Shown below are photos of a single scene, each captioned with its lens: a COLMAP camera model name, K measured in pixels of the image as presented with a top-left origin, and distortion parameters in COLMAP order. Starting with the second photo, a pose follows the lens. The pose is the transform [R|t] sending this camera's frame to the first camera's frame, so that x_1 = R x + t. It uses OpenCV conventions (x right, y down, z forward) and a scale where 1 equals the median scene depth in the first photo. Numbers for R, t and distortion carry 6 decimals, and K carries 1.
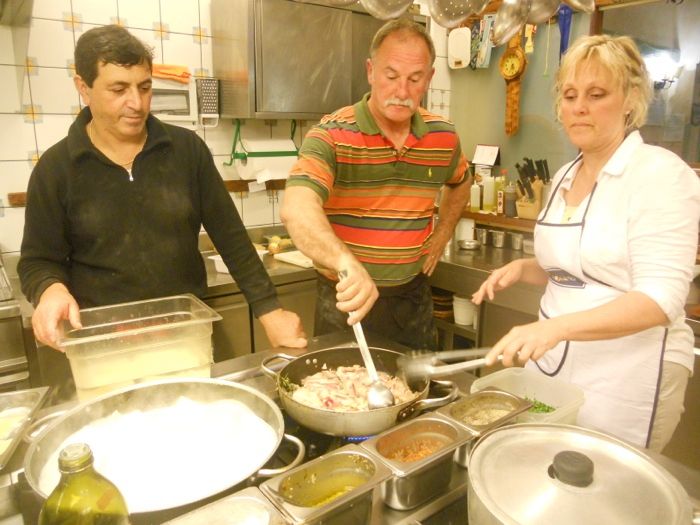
lens RADIAL K [[535.0, 0, 350.0], [0, 535.0, 262.5], [0, 0, 1]] dist [-0.040265, -0.006294]
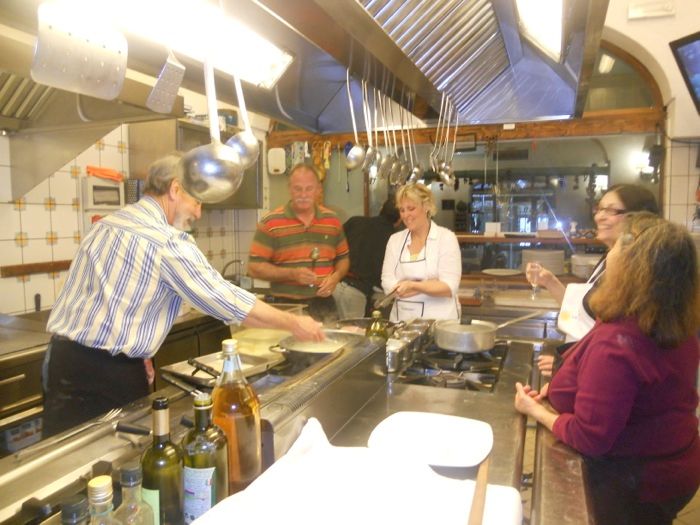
lens RADIAL K [[535.0, 0, 350.0], [0, 535.0, 262.5], [0, 0, 1]] dist [-0.040265, -0.006294]
pose [[0.848456, -0.044500, 0.527391, -0.508726], [0.119988, 0.986687, -0.109781, 0.076980], [-0.515485, 0.156425, 0.842500, -0.384244]]
